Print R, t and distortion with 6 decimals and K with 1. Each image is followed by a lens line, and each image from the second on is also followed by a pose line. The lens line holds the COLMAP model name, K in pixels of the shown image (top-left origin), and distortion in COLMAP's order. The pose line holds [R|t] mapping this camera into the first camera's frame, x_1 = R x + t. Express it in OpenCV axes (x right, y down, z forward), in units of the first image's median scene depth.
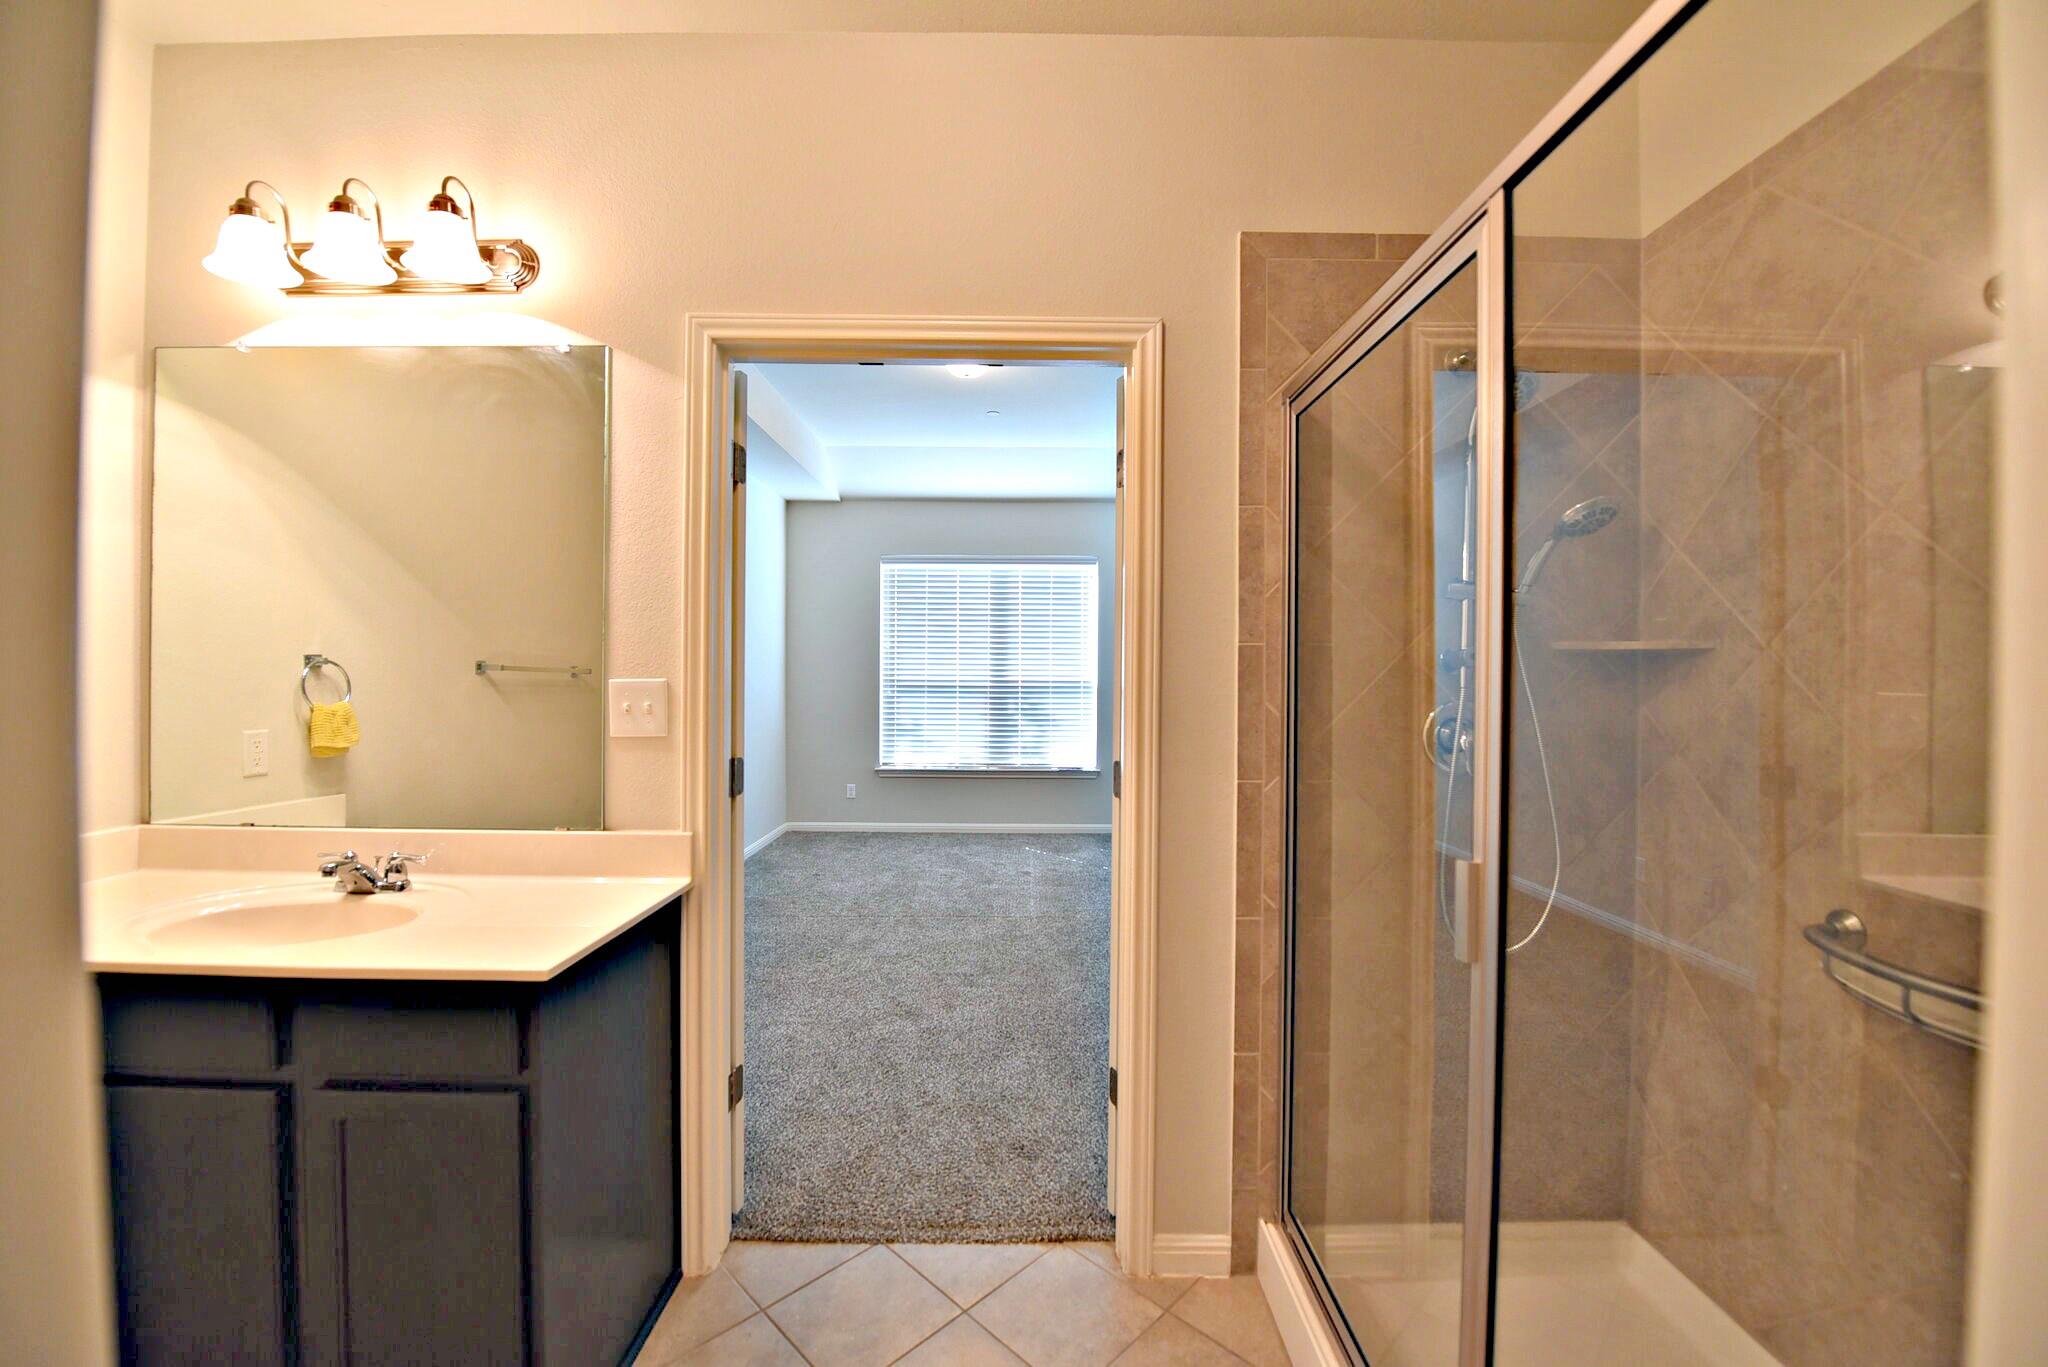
lens RADIAL K [[825.1, 0, 1031.0], [0, 825.1, 681.2], [0, 0, 1]] dist [-0.014542, -0.004365]
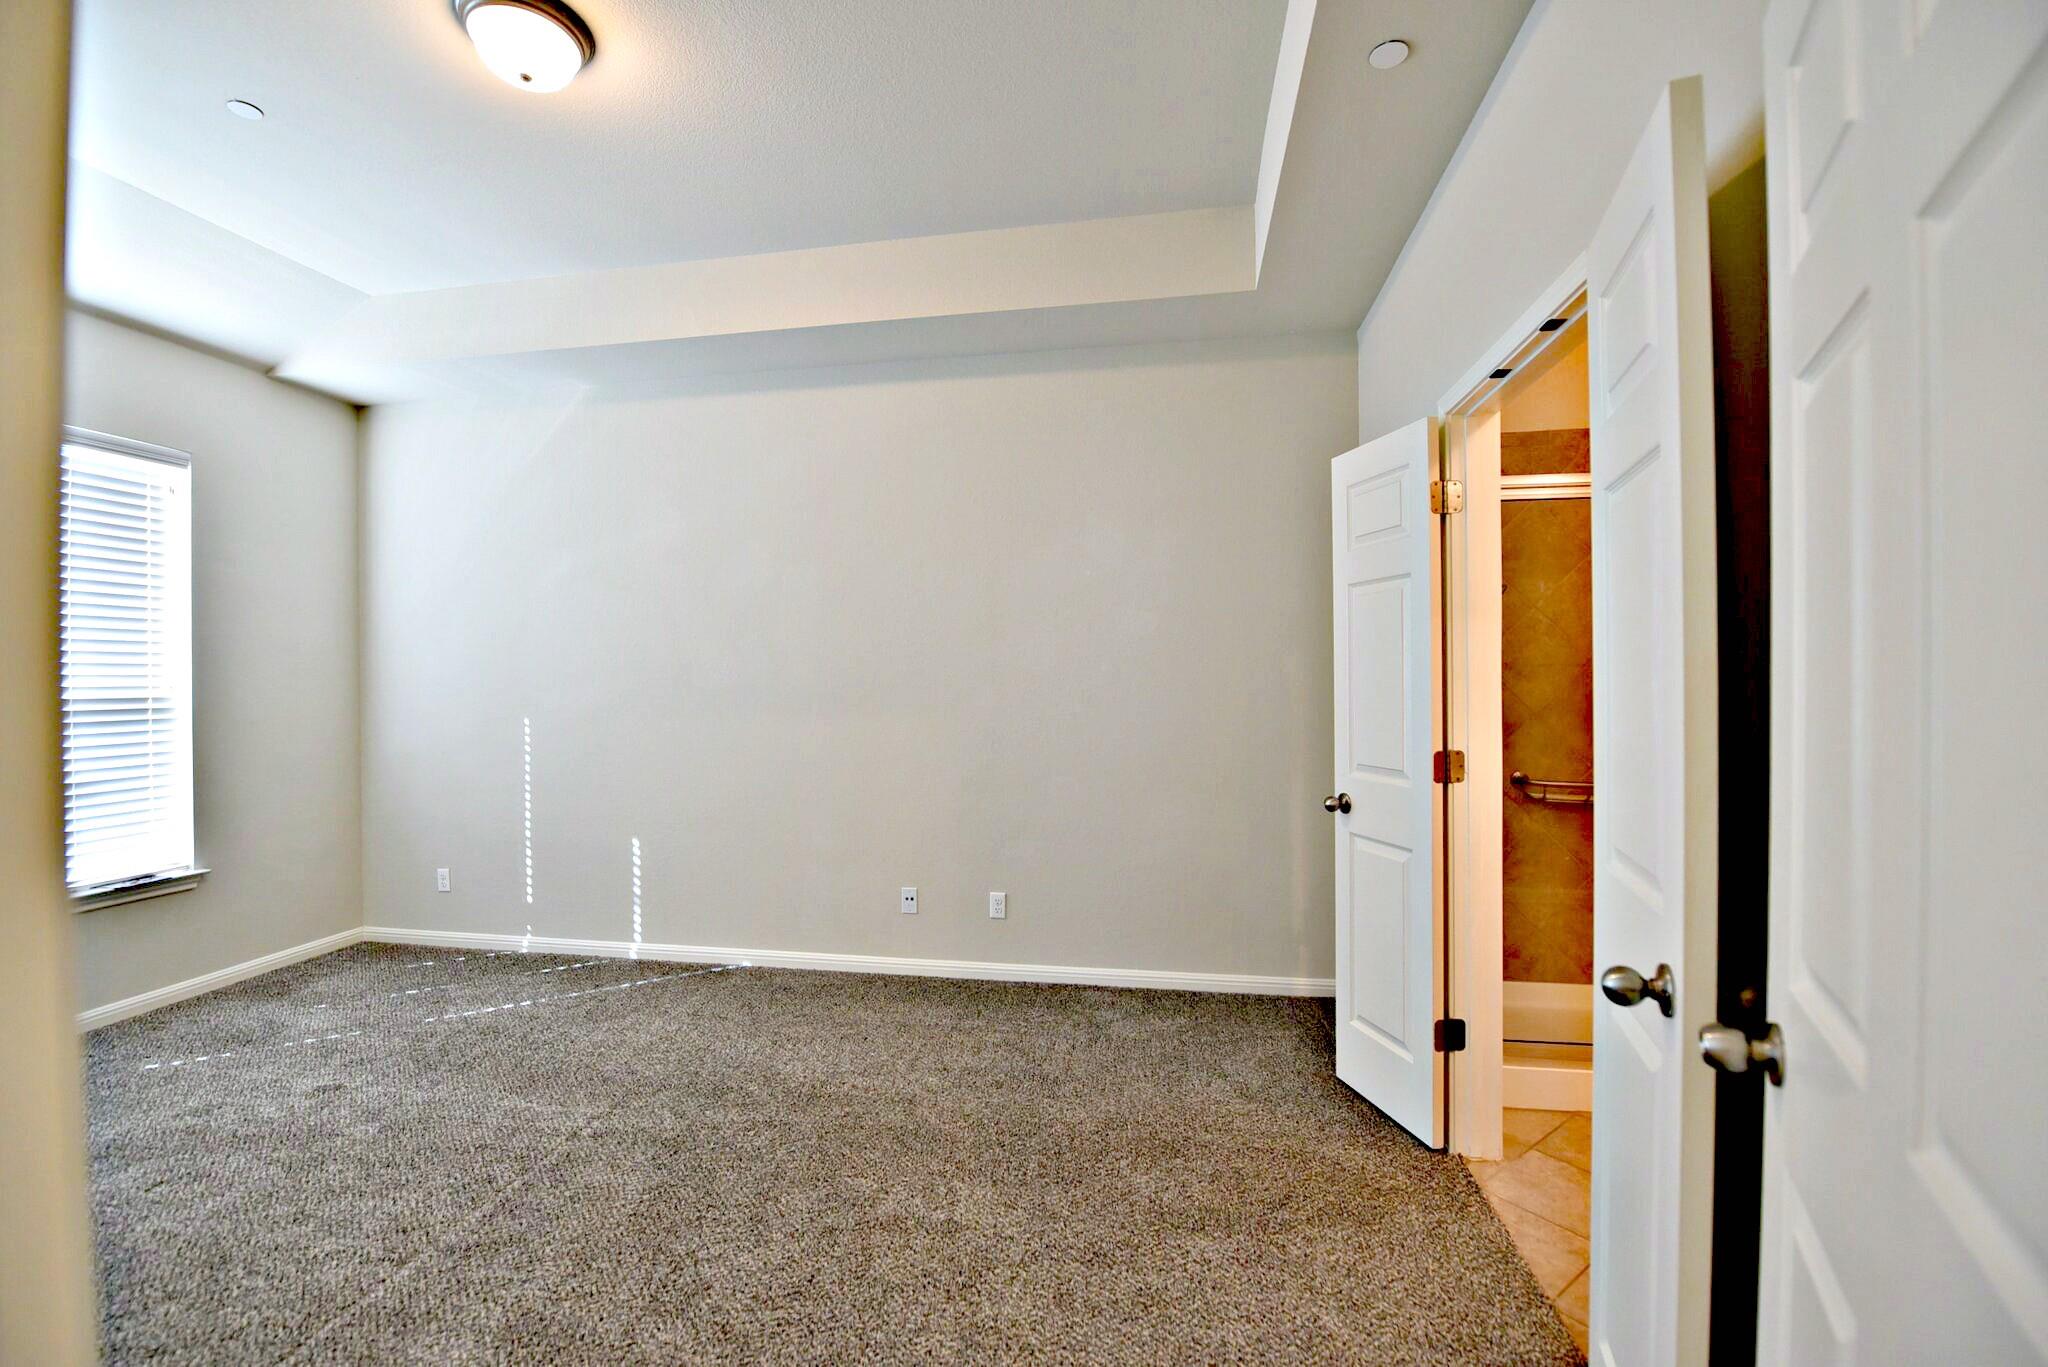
lens RADIAL K [[825.1, 0, 1031.0], [0, 825.1, 681.2], [0, 0, 1]] dist [-0.014542, -0.004365]
pose [[0.166207, -0.010218, 0.986038, -0.540942], [0.010569, 0.999907, 0.008581, -0.014118], [-0.986034, 0.008995, 0.166299, 0.655581]]
